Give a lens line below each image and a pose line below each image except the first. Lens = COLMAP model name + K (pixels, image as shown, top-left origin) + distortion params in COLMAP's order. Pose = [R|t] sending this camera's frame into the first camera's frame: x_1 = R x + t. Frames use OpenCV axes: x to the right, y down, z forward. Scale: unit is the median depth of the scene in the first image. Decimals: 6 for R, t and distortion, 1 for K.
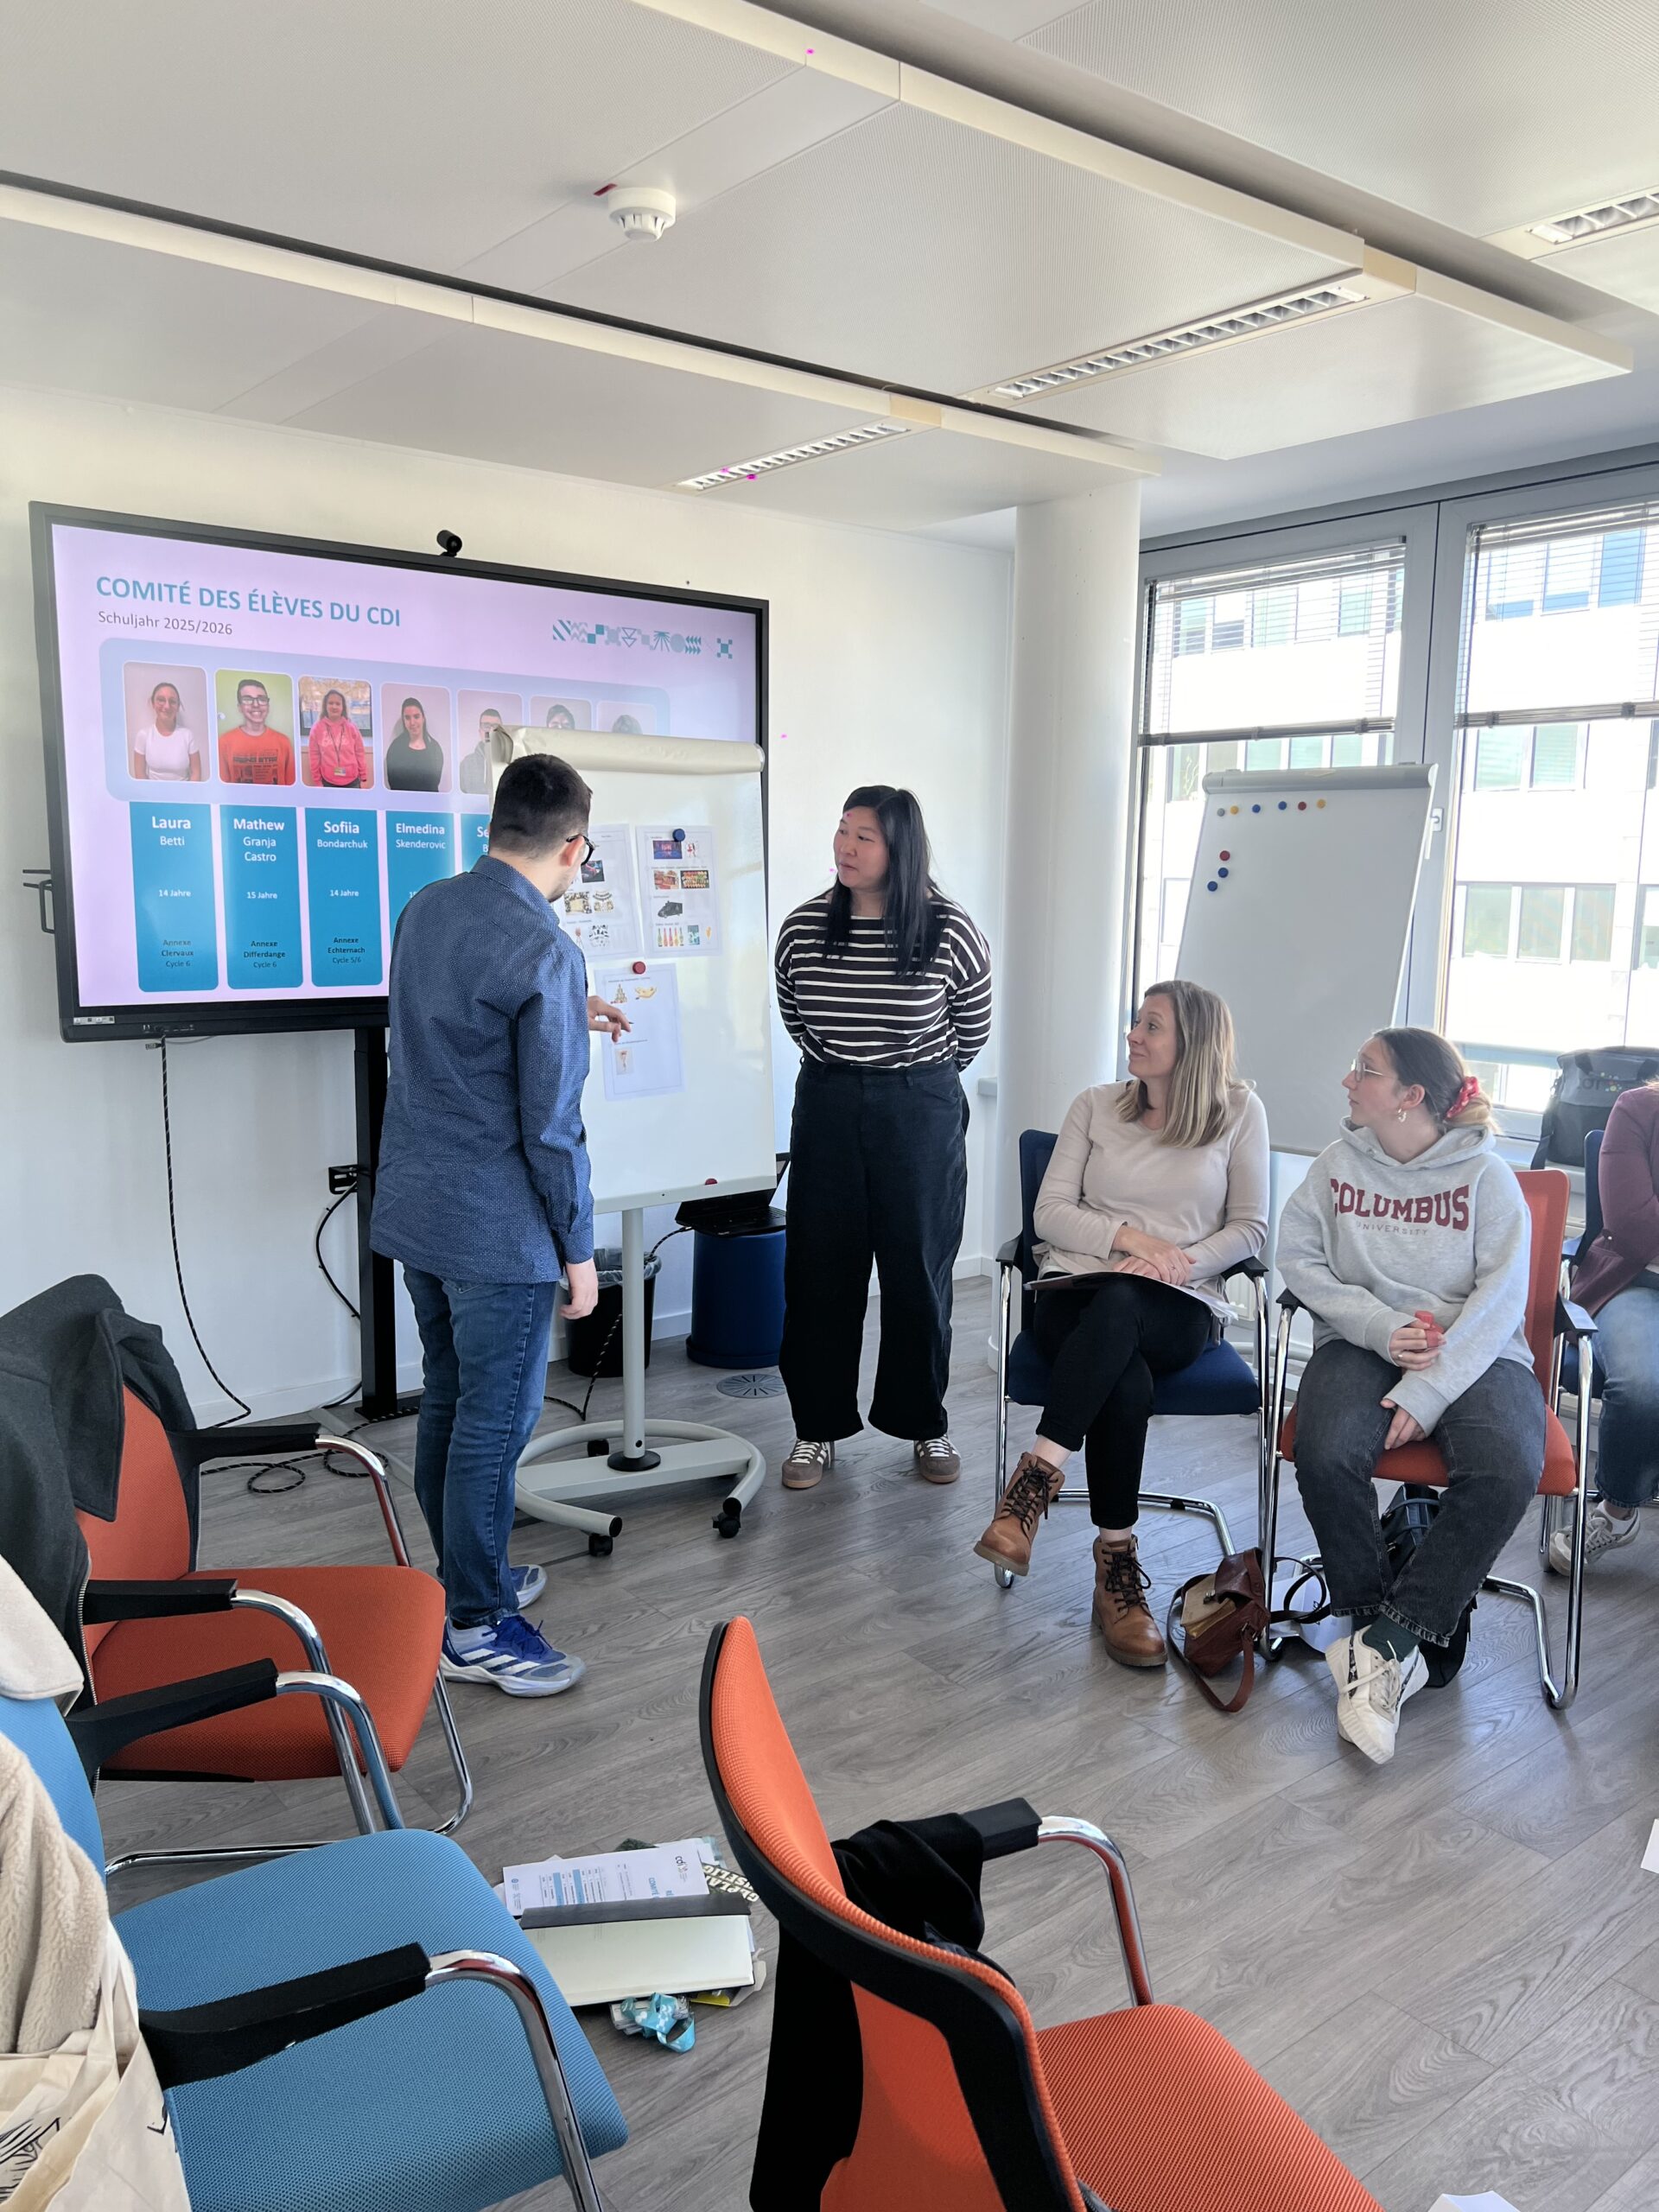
lens RADIAL K [[1680.2, 0, 831.6], [0, 1680.2, 1110.4], [0, 0, 1]] dist [0.051082, -0.056585]
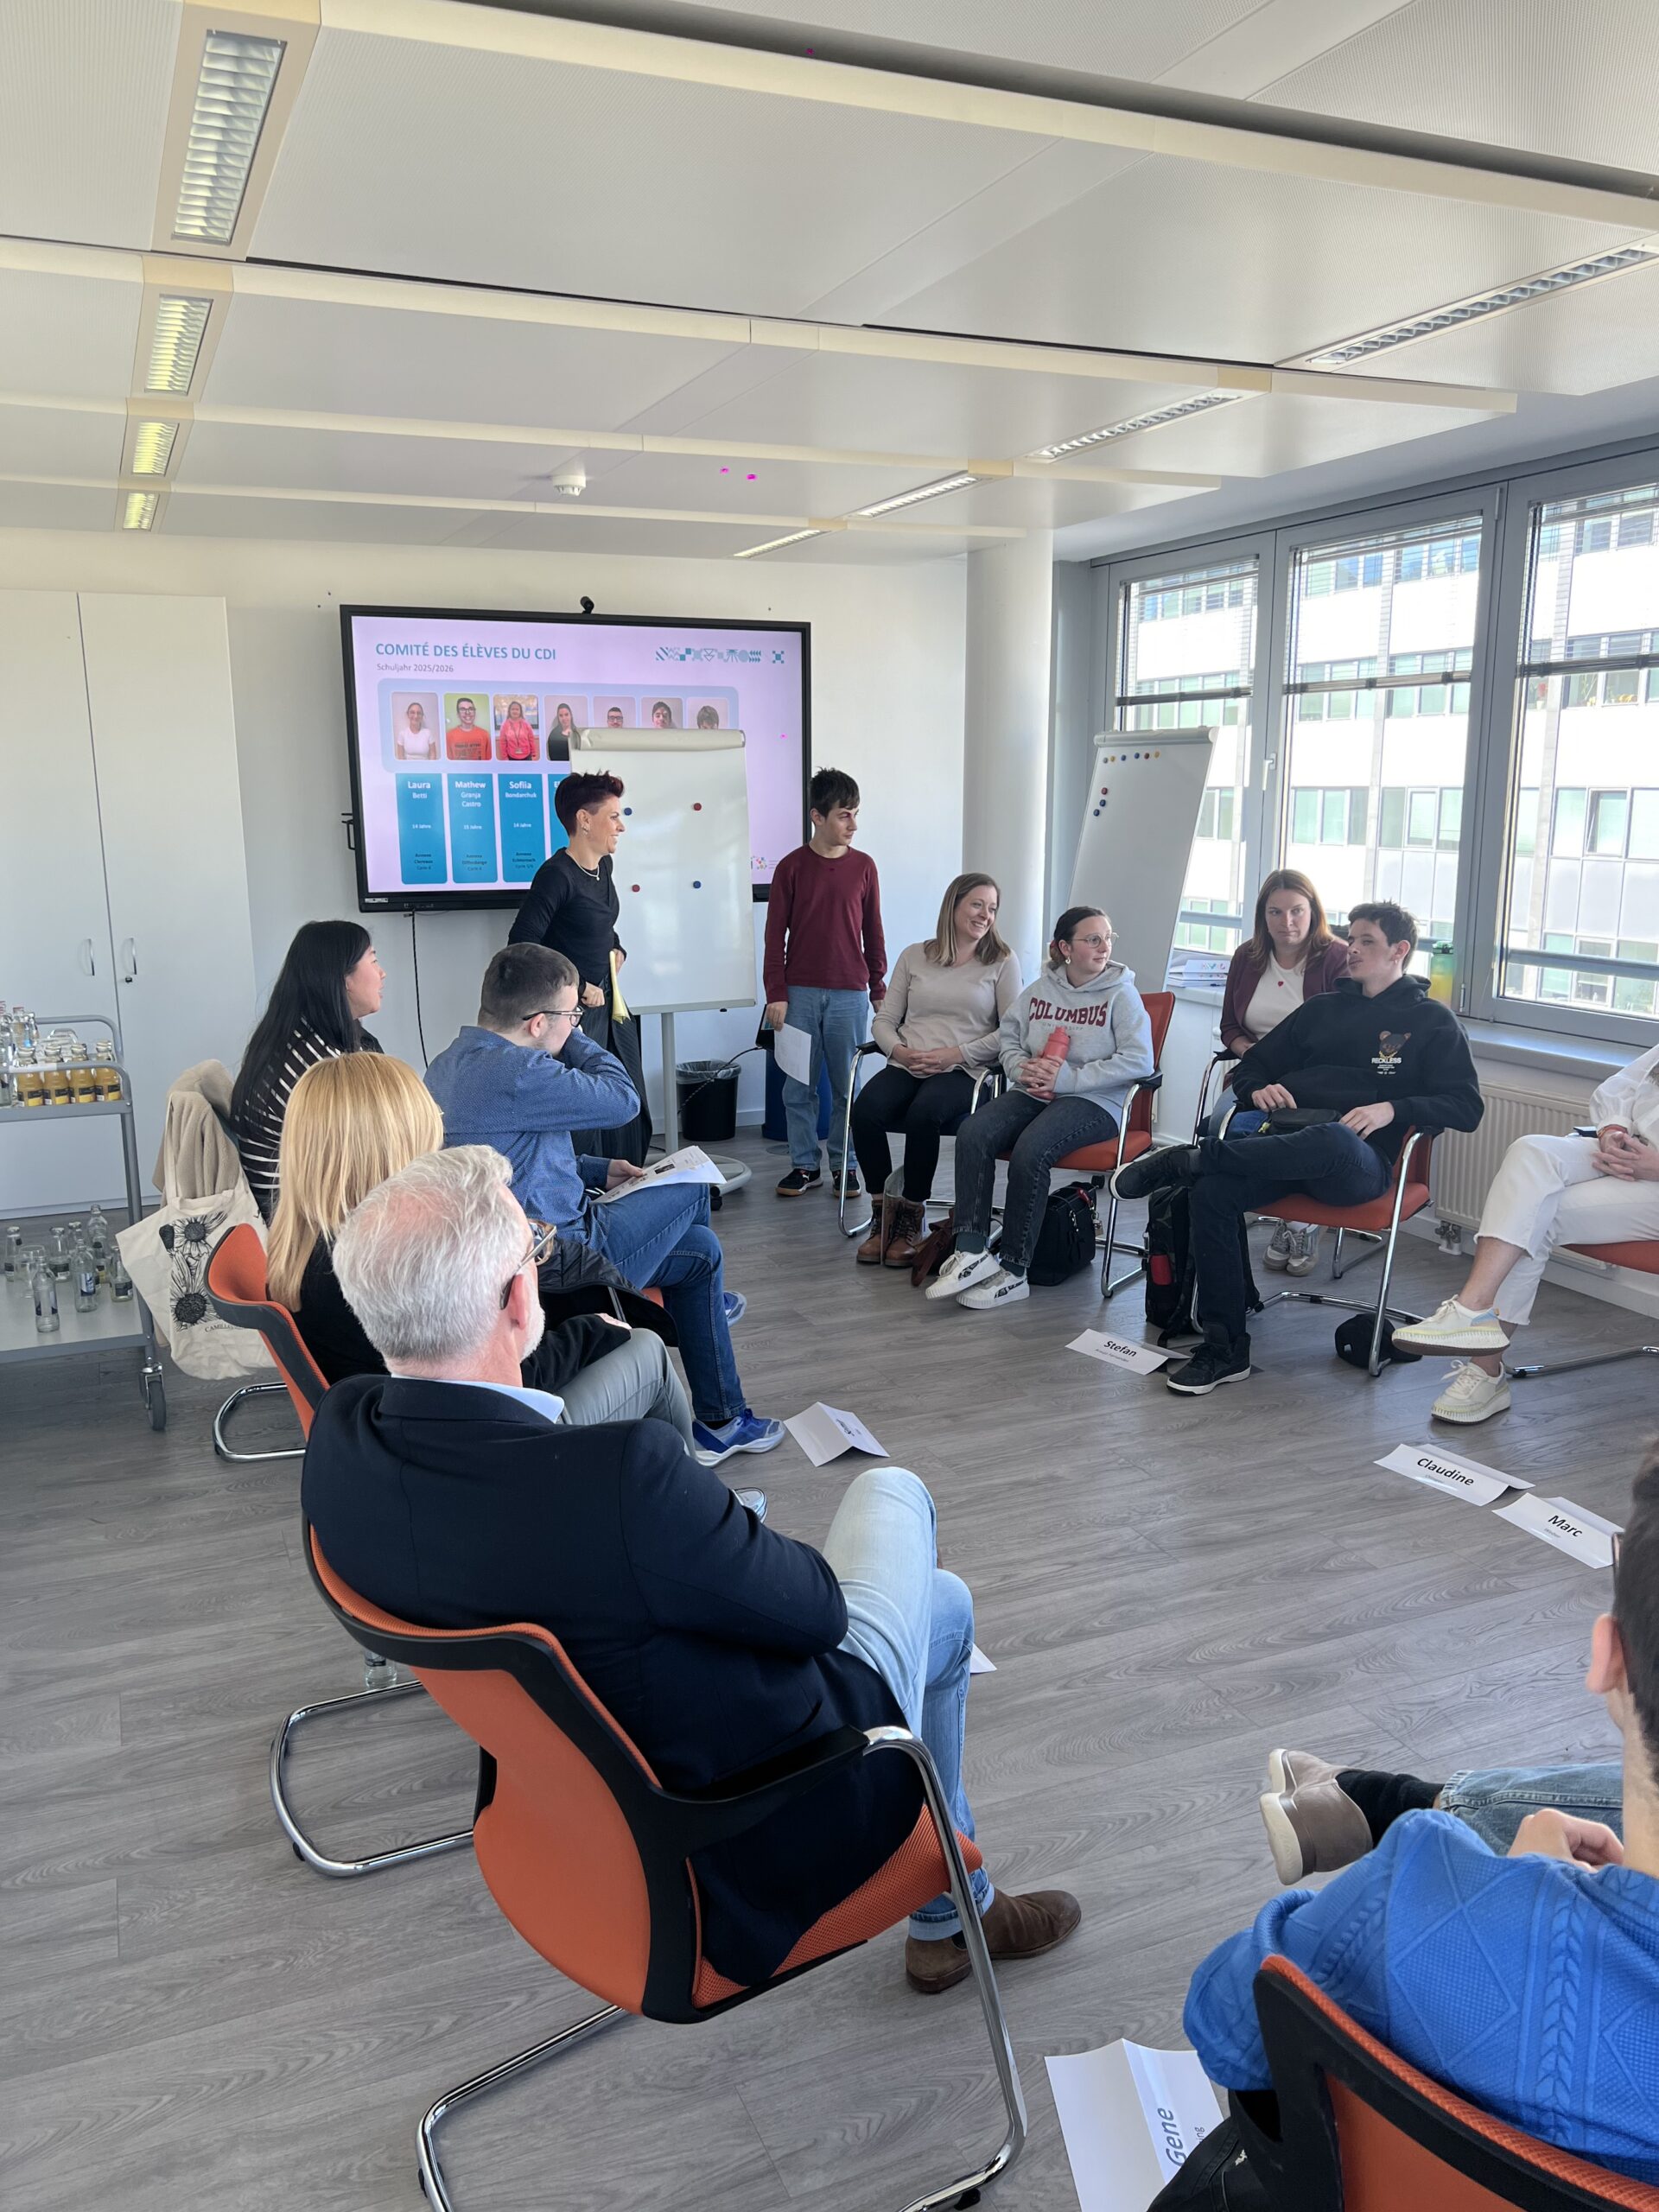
lens RADIAL K [[1680.2, 0, 804.7], [0, 1680.2, 1128.3], [0, 0, 1]] dist [0.051082, -0.056585]
pose [[0.964553, 0.036171, -0.261399, 0.446558], [-0.020964, 0.997934, 0.060729, 0.065048], [0.263055, -0.053097, 0.963319, -0.563277]]
